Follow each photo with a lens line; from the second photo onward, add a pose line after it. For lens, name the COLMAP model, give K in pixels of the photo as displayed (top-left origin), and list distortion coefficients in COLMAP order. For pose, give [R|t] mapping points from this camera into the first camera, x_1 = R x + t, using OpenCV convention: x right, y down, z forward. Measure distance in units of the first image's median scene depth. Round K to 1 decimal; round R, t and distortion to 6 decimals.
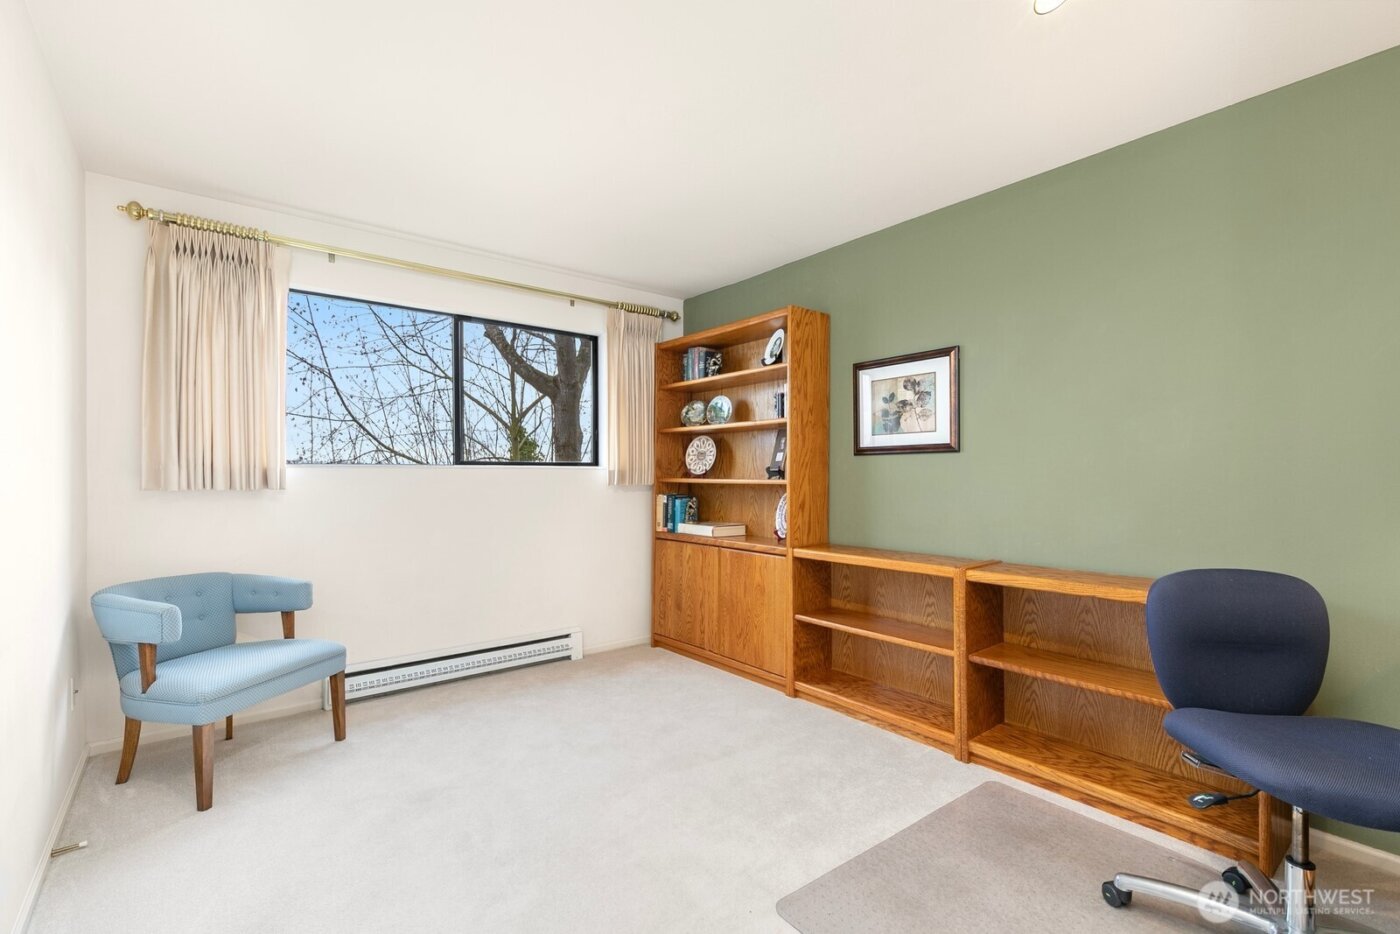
lens RADIAL K [[646.8, 0, 700.3], [0, 646.8, 472.2], [0, 0, 1]] dist [0.007772, -0.000232]
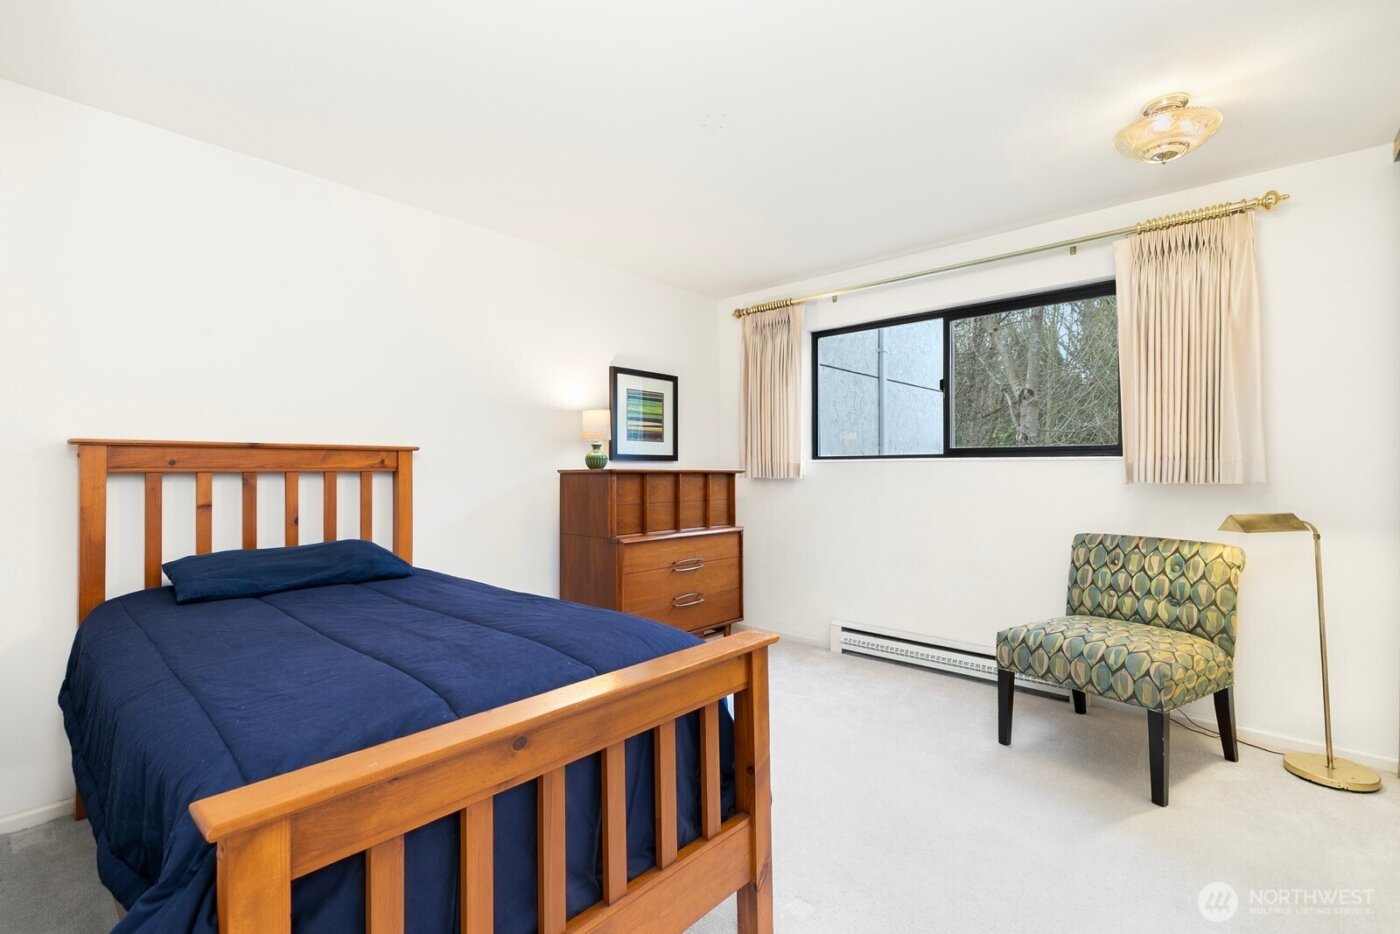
lens RADIAL K [[646.8, 0, 700.3], [0, 646.8, 472.2], [0, 0, 1]] dist [0.007772, -0.000232]
pose [[0.163215, 0.001749, -0.986589, 0.486231], [0.010831, 0.999935, 0.003564, 0.001156], [0.986531, -0.011268, 0.163185, 0.404158]]
